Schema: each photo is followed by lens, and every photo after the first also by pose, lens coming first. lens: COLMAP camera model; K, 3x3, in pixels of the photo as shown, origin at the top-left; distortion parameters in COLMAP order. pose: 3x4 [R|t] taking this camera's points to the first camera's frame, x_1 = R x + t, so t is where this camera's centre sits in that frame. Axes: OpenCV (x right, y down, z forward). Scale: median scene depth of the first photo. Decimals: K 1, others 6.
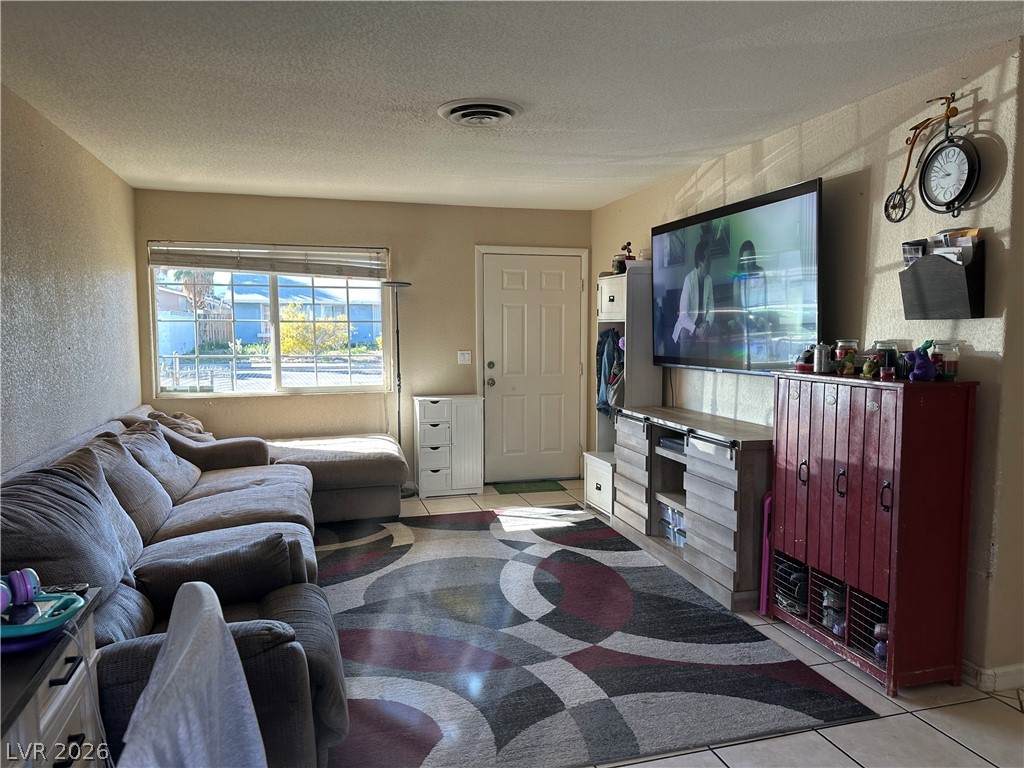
lens RADIAL K [[733.9, 0, 512.0], [0, 733.9, 384.0], [0, 0, 1]] dist [0.087793, -0.071847]
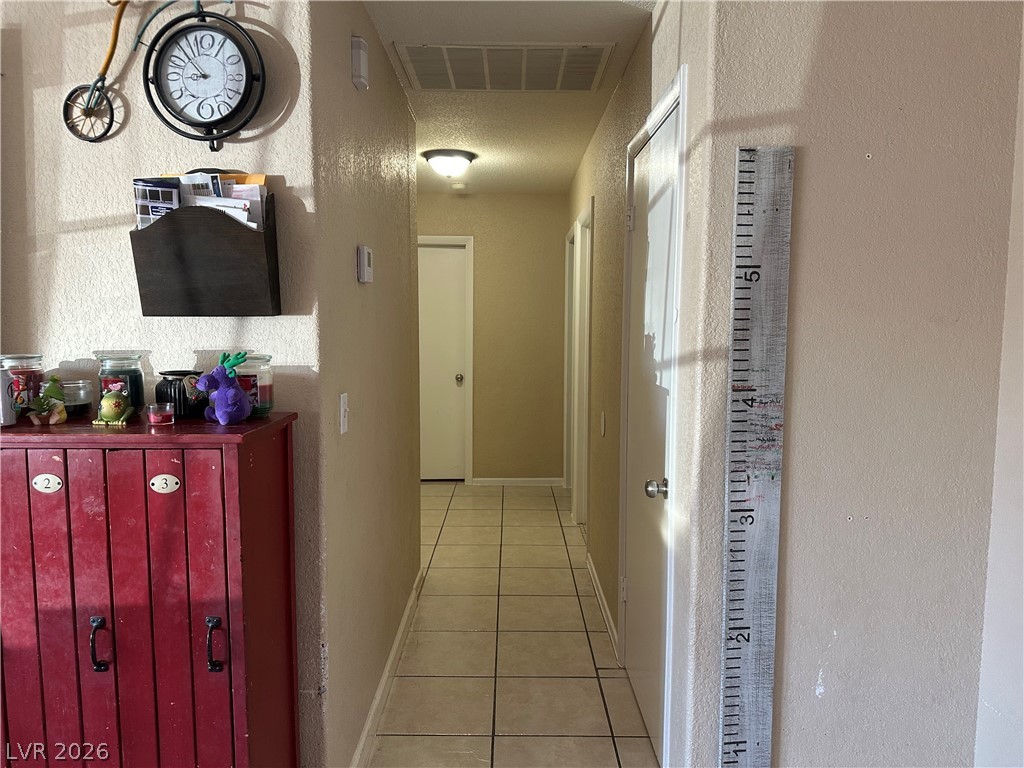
lens RADIAL K [[714.9, 0, 511.3], [0, 714.9, 381.9], [0, 0, 1]] dist [0.075886, -0.108051]
pose [[0.272515, -0.085929, 0.958307, 0.071602], [0.076385, 0.994792, 0.067479, -0.055227], [-0.959115, 0.054811, 0.277659, 0.615128]]
